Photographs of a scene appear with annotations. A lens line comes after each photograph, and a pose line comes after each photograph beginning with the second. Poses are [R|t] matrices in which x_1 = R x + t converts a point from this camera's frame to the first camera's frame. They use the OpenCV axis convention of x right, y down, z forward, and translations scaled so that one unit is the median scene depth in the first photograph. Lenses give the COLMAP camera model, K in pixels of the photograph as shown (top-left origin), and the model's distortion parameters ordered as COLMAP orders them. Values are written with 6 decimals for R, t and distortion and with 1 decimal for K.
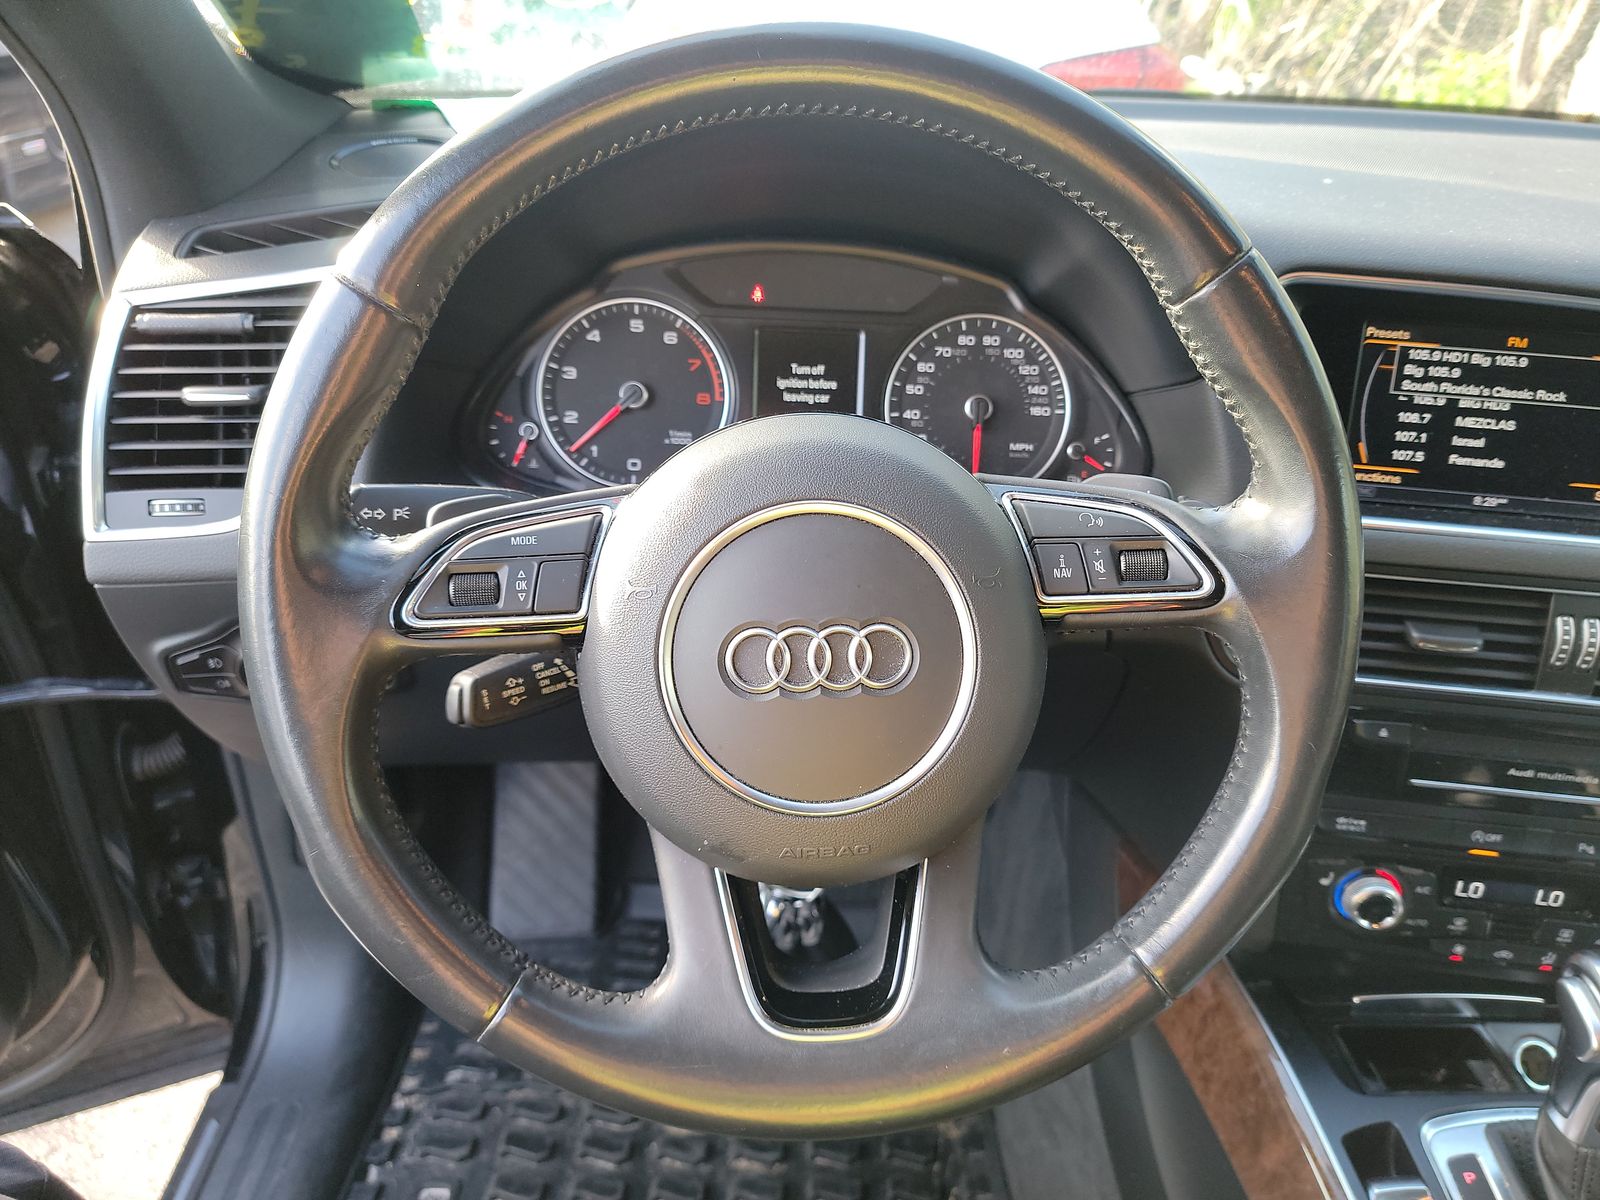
lens RADIAL K [[1107.6, 0, 790.5], [0, 1107.6, 605.7], [0, 0, 1]] dist [-0.005197, -0.015905]
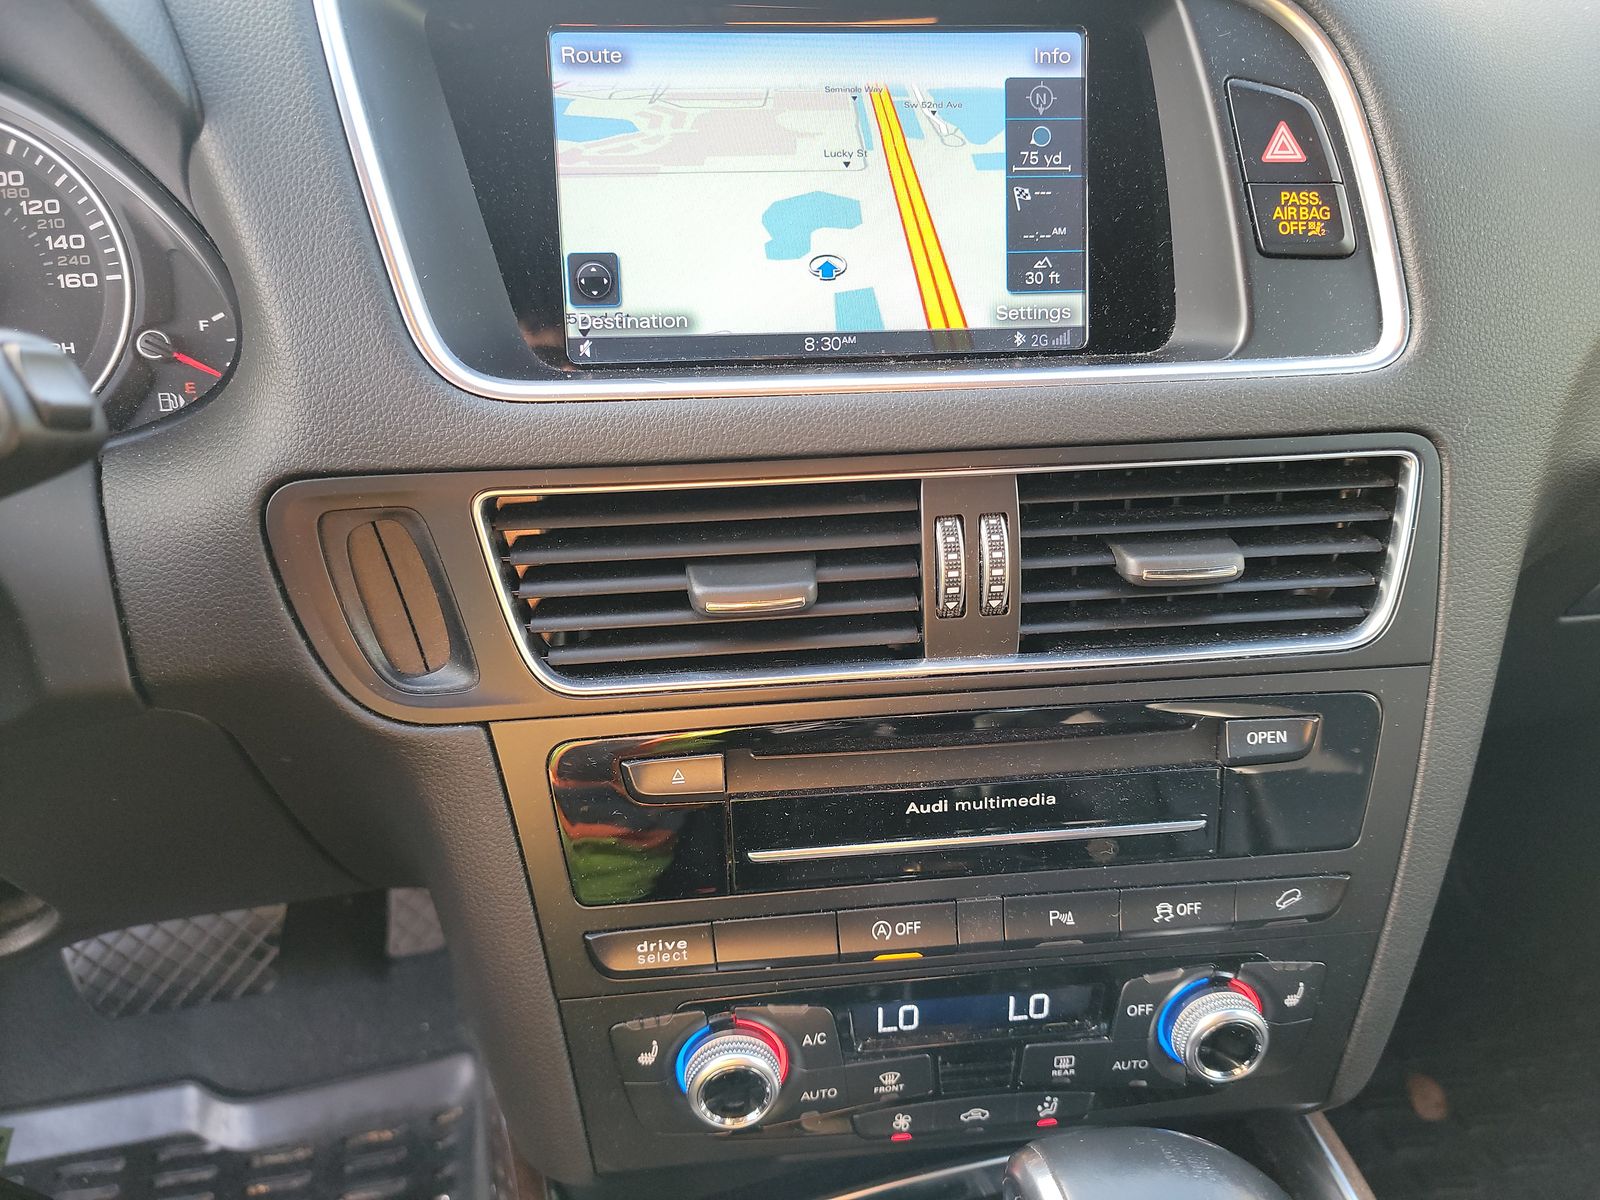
lens RADIAL K [[1107.6, 0, 805.8], [0, 1107.6, 595.5], [0, 0, 1]] dist [-0.005197, -0.015905]
pose [[0.967349, -0.138756, 0.212090, 0.442443], [0.145371, 0.989250, -0.015846, 0.039807], [-0.207611, 0.046160, 0.977122, 0.406386]]
